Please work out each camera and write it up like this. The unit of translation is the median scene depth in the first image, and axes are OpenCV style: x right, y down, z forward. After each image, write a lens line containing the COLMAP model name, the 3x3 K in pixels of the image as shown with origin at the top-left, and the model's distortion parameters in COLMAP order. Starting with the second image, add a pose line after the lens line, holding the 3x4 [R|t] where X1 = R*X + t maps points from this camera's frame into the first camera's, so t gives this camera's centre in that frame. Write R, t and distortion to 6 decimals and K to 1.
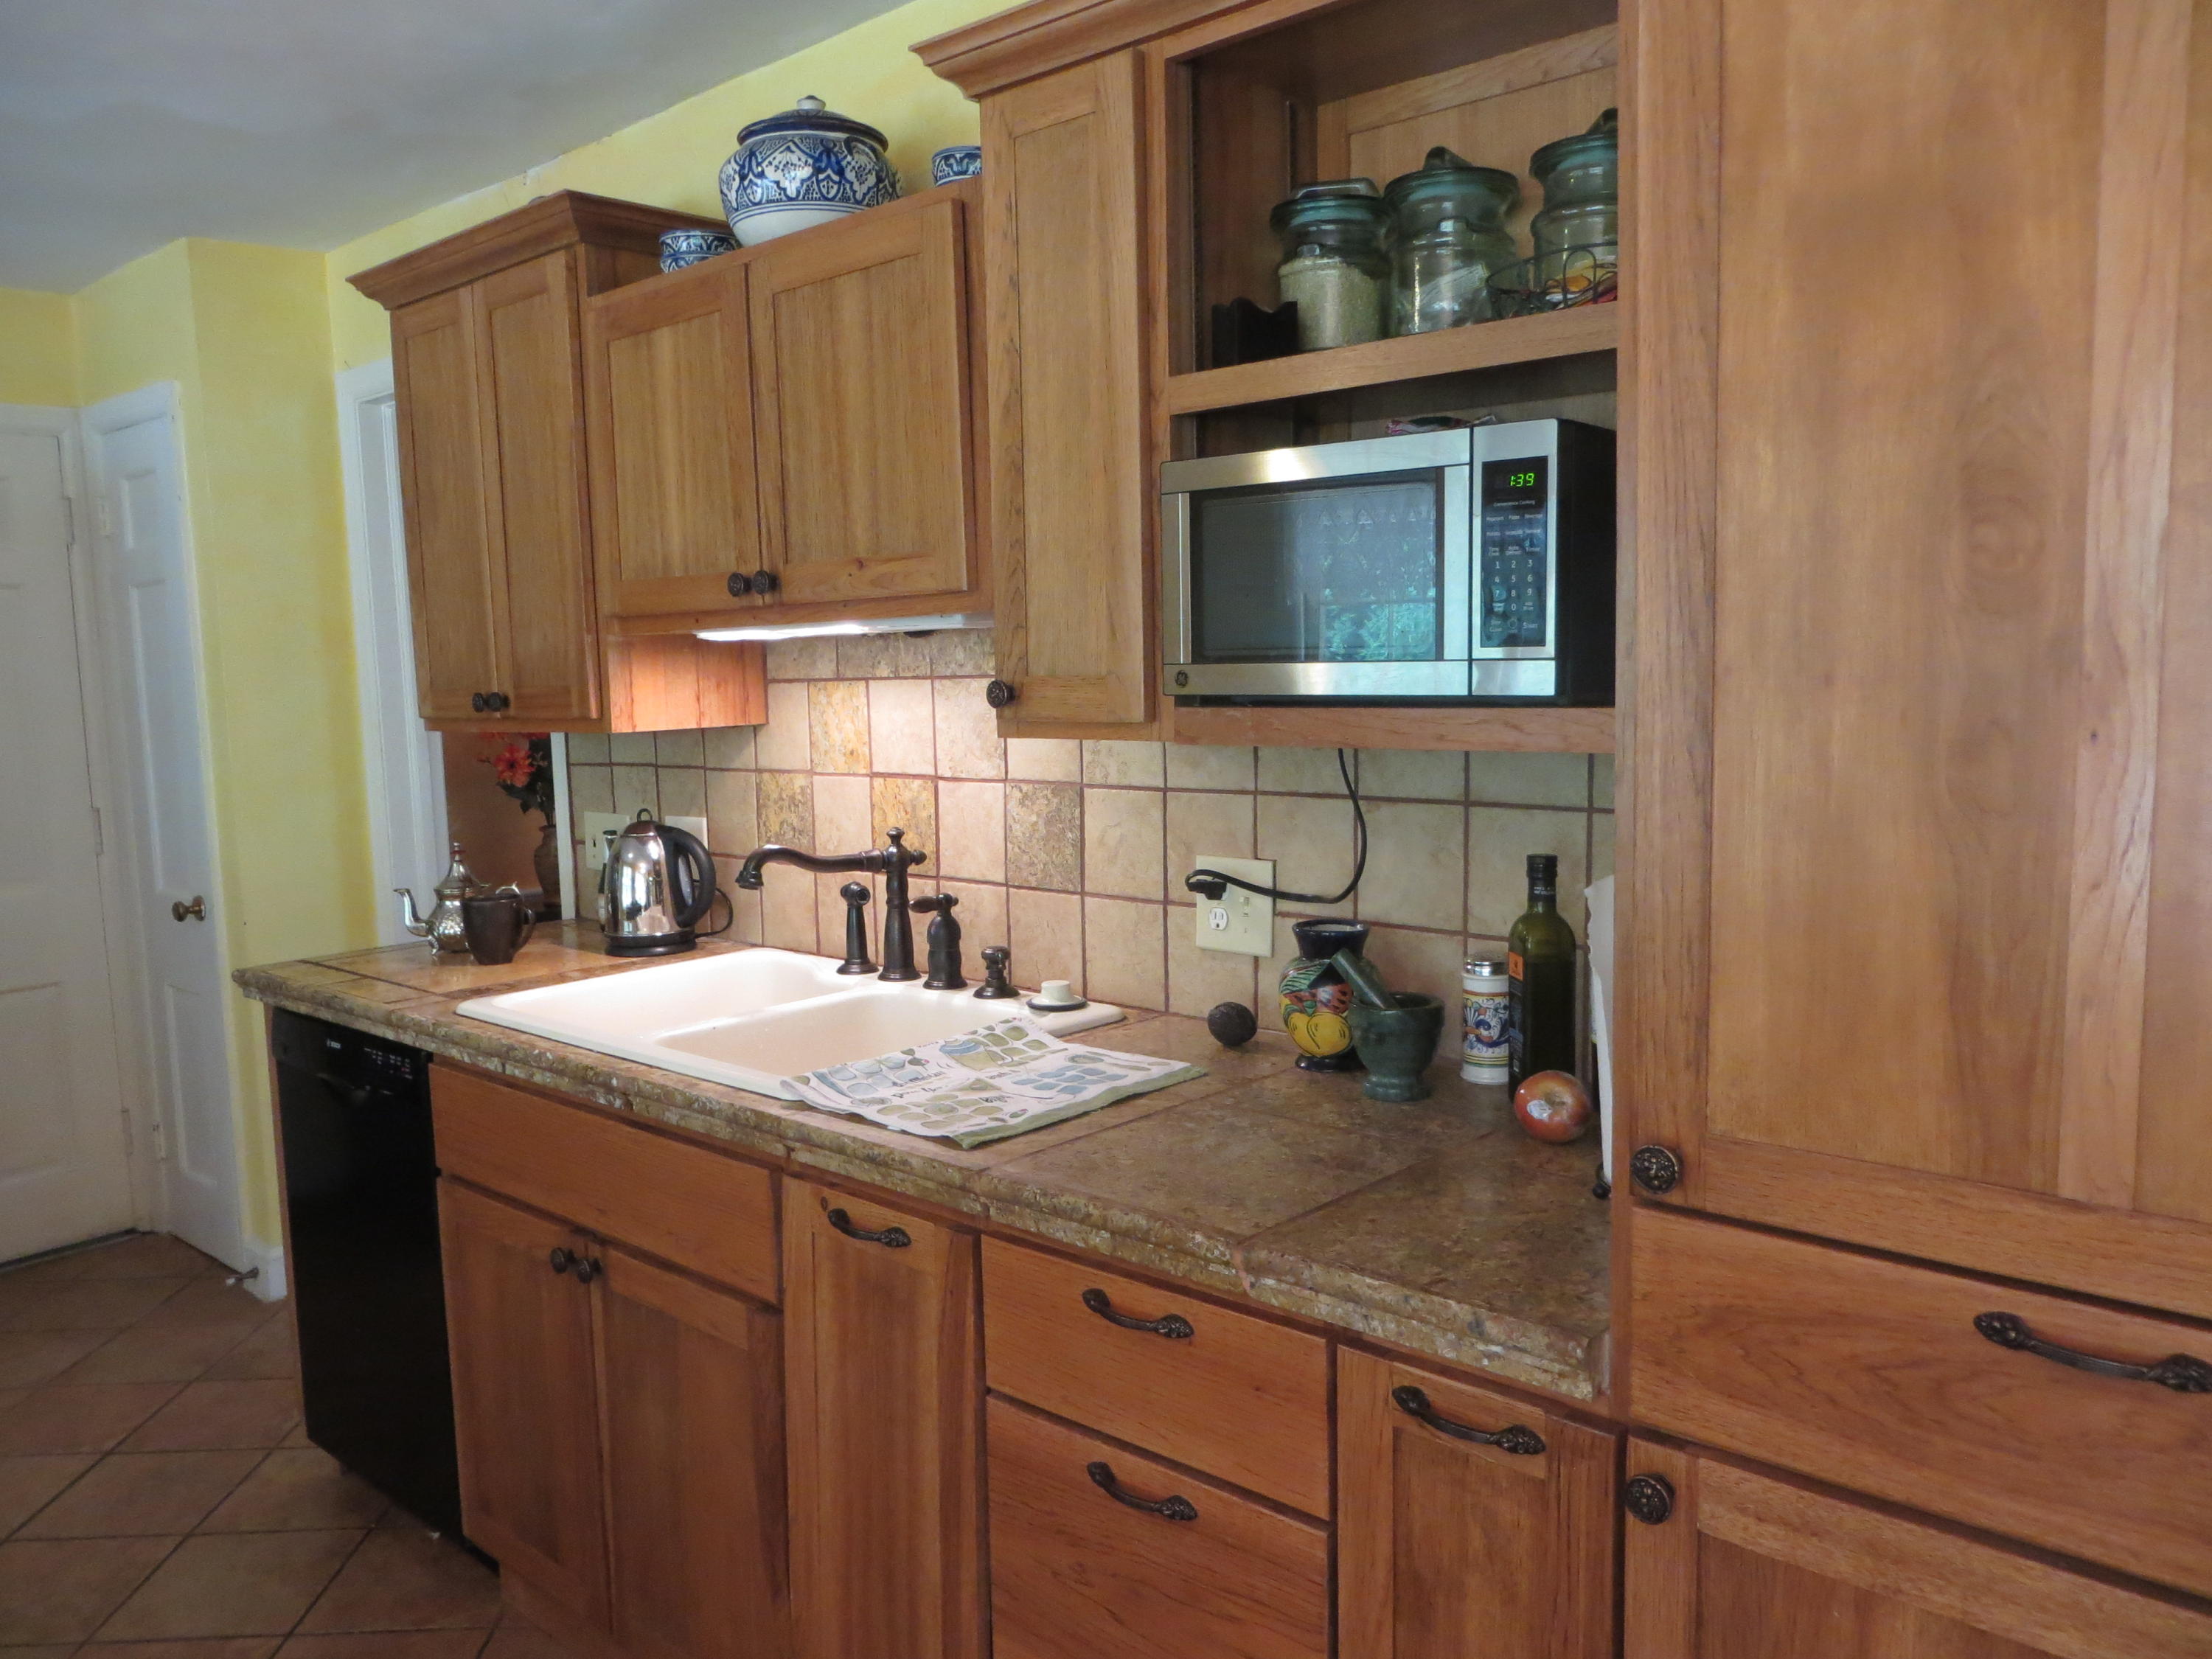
lens RADIAL K [[1703.5, 0, 1105.2], [0, 1703.5, 789.2], [0, 0, 1]] dist [-0.025247, 0.000733]
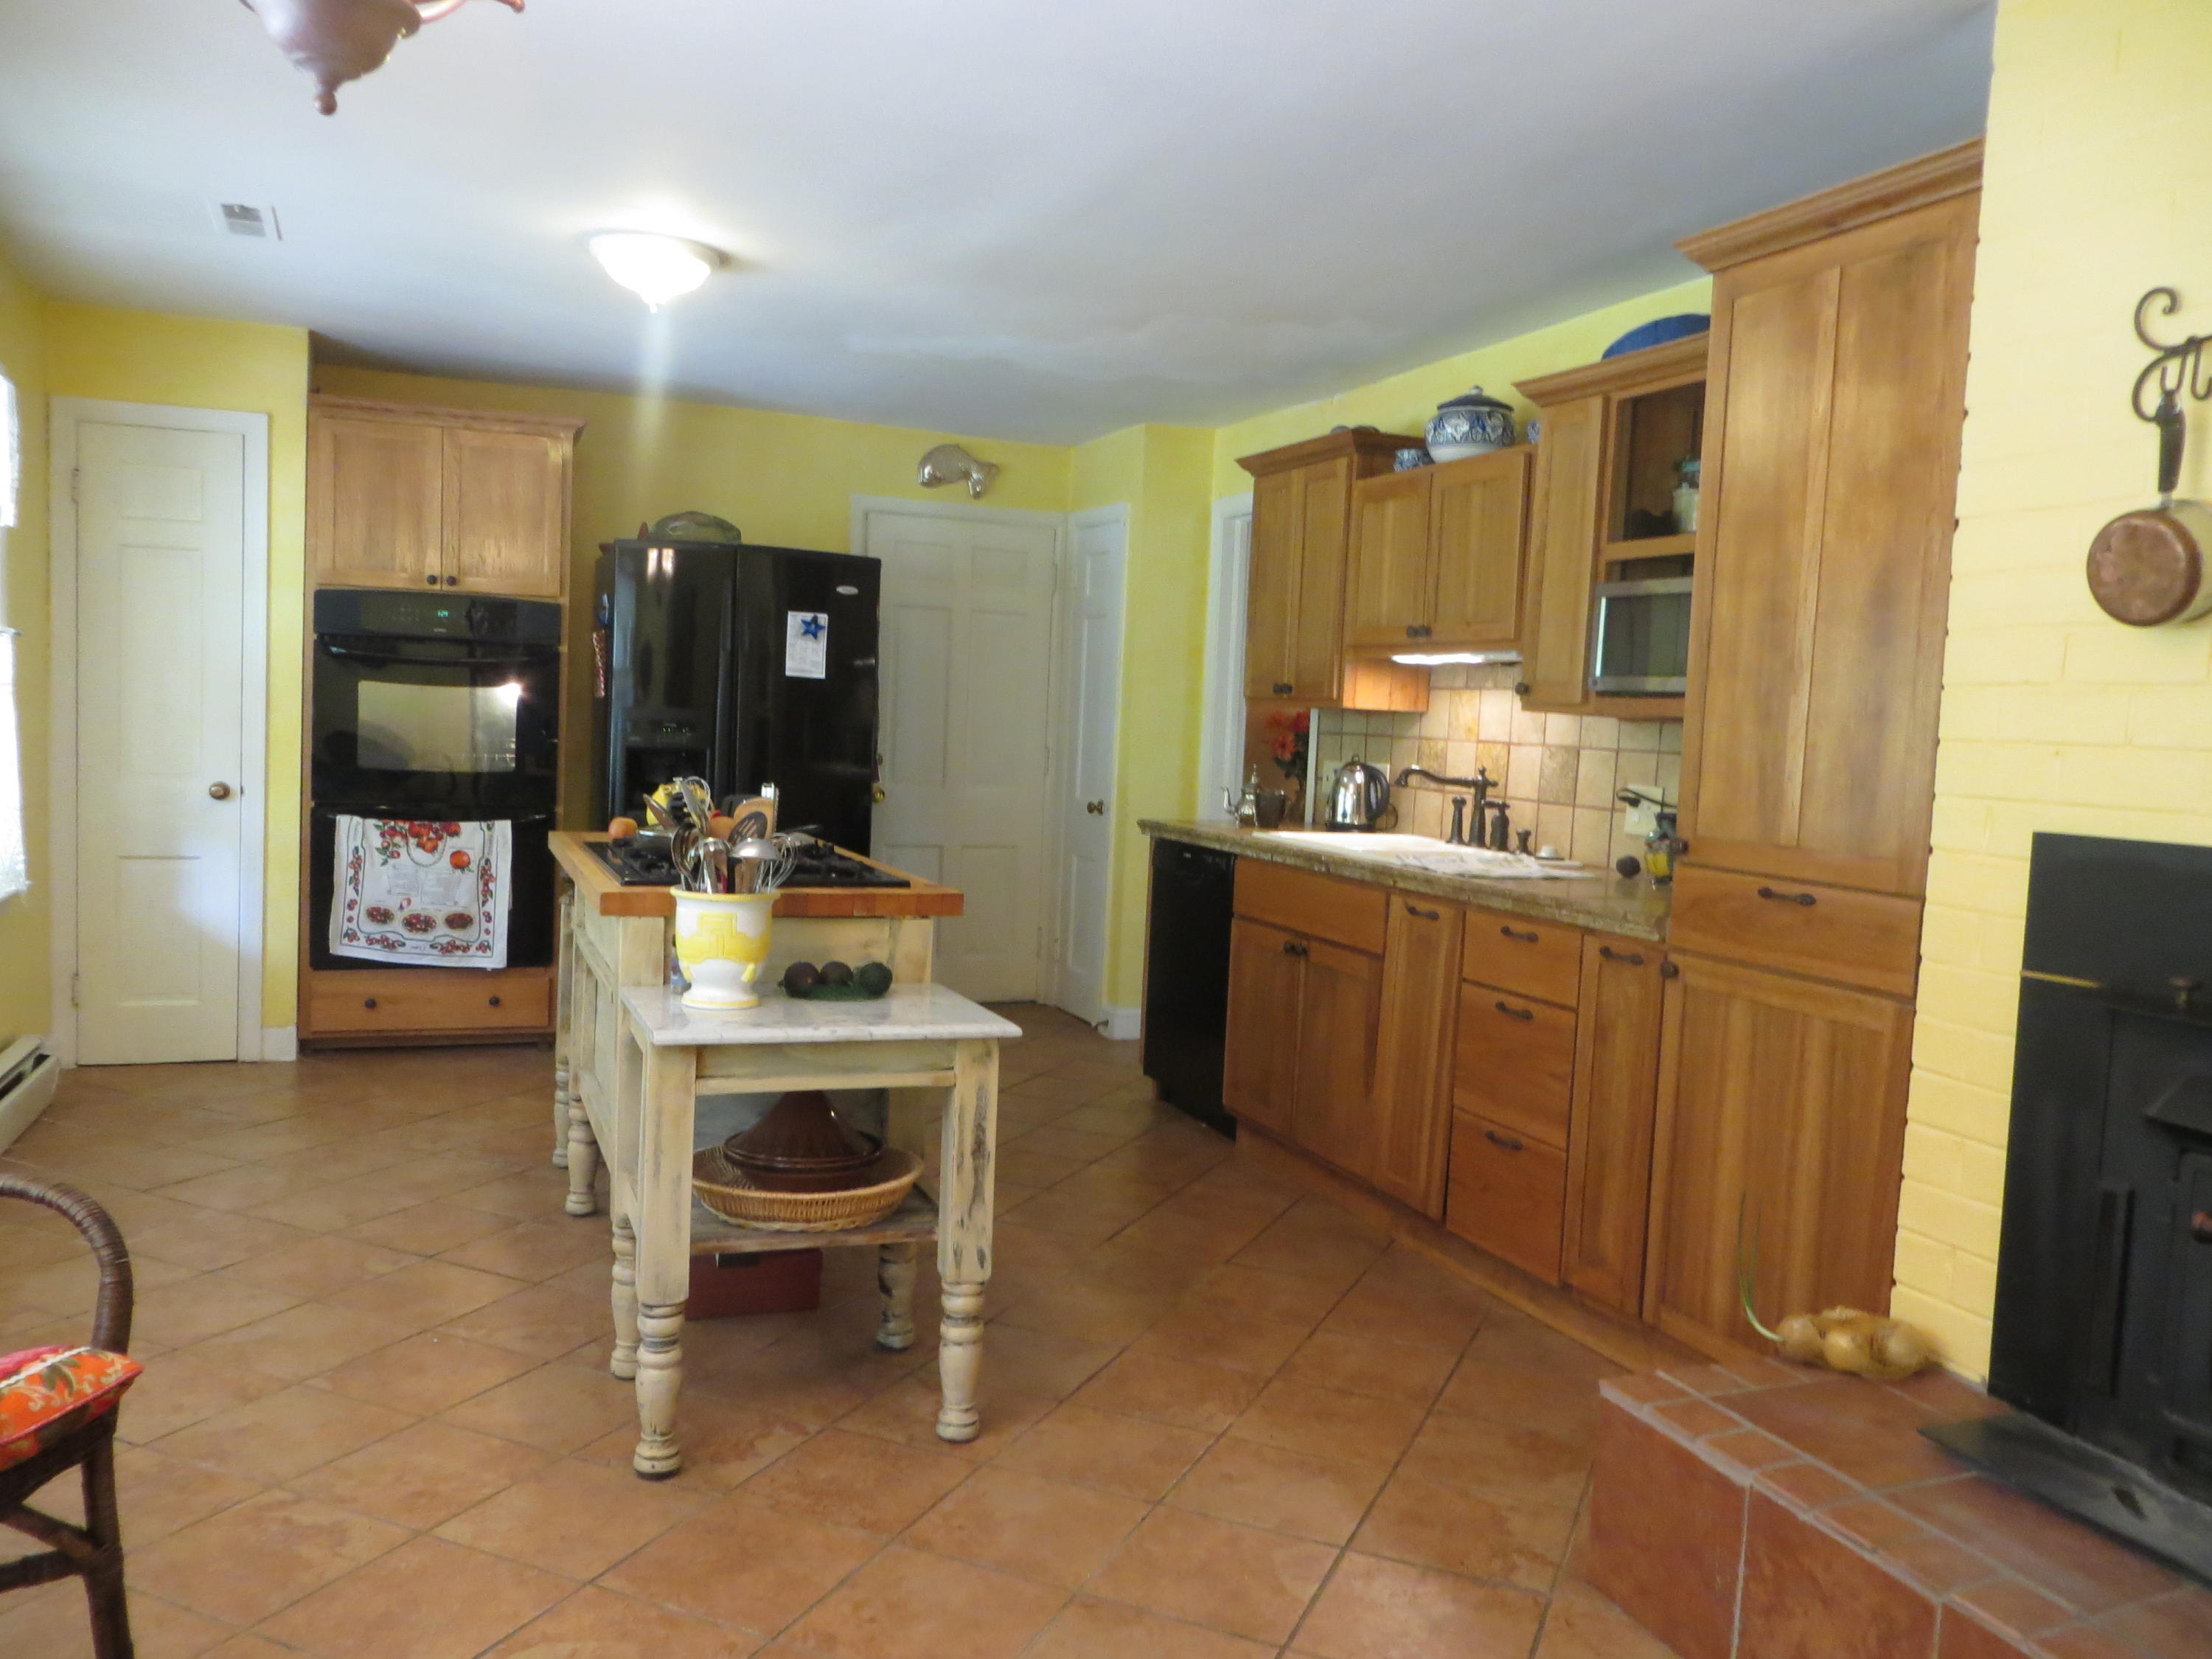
lens RADIAL K [[1698.6, 0, 1106.0], [0, 1698.6, 829.5], [0, 0, 1]] dist [0.063141, -0.001496]
pose [[0.904301, 0.105180, -0.413736, 0.297255], [-0.113270, 0.993552, 0.005007, 0.134604], [0.411595, 0.042336, 0.910383, -0.913549]]
